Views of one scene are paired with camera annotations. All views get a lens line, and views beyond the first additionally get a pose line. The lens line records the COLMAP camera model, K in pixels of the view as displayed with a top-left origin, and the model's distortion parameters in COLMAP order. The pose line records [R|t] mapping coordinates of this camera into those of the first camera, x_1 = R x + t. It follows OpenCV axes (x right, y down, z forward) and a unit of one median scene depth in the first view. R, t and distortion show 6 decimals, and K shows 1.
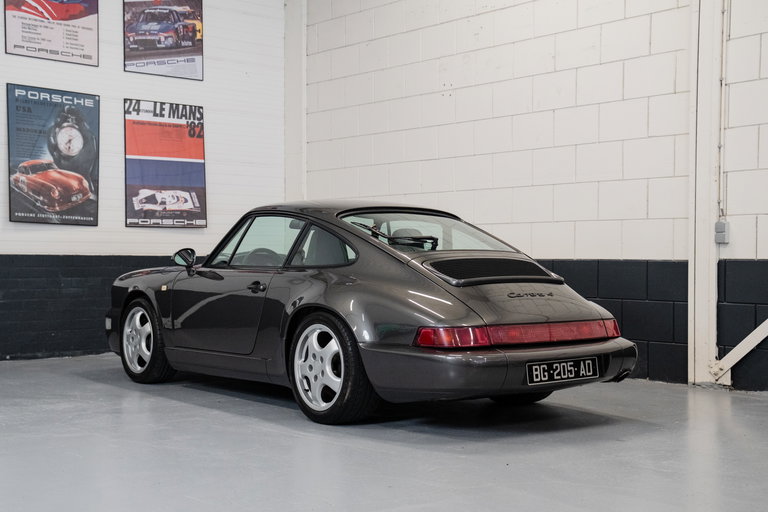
lens RADIAL K [[1106.2, 0, 343.9], [0, 1106.2, 262.2], [0, 0, 1]] dist [0.198009, 0.000000]
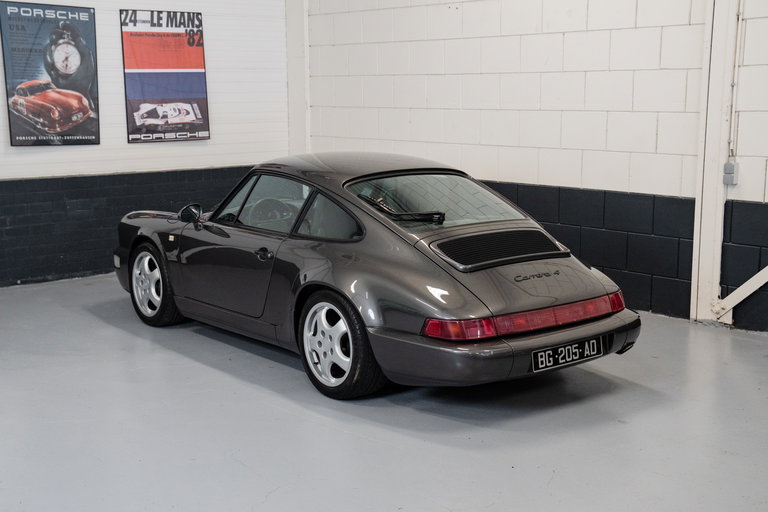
lens RADIAL K [[1106.2, 0, 346.6], [0, 1106.2, 262.8], [0, 0, 1]] dist [0.198009, 0.000000]
pose [[0.999917, -0.012773, -0.001736, -0.002007], [0.012887, 0.987147, 0.159292, -0.109222], [-0.000321, -0.159302, 0.987230, 0.005866]]
